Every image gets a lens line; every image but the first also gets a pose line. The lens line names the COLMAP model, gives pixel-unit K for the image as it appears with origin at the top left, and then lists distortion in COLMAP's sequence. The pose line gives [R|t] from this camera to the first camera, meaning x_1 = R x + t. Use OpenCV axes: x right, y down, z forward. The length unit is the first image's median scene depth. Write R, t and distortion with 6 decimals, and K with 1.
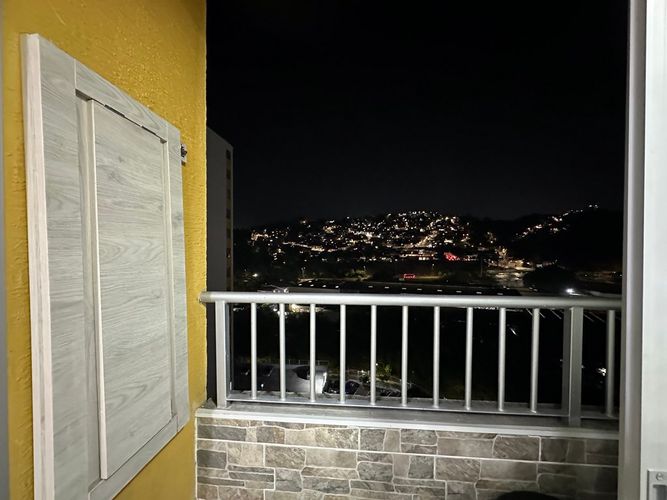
lens RADIAL K [[266.2, 0, 332.9], [0, 266.2, 252.4], [0, 0, 1]] dist [0.000150, 0.000601]
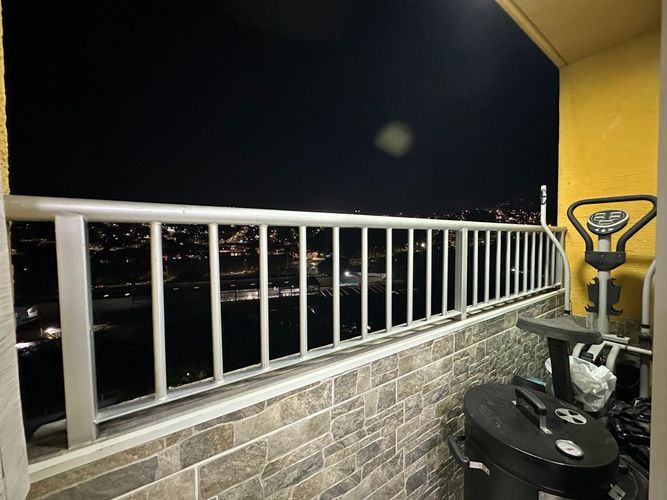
lens RADIAL K [[266.2, 0, 332.2], [0, 266.2, 251.1], [0, 0, 1]] dist [0.000150, 0.000601]
pose [[0.778408, -0.036169, 0.626716, -0.382009], [0.029441, 0.999344, 0.021107, 0.260291], [-0.627068, 0.002021, 0.778962, 0.376661]]
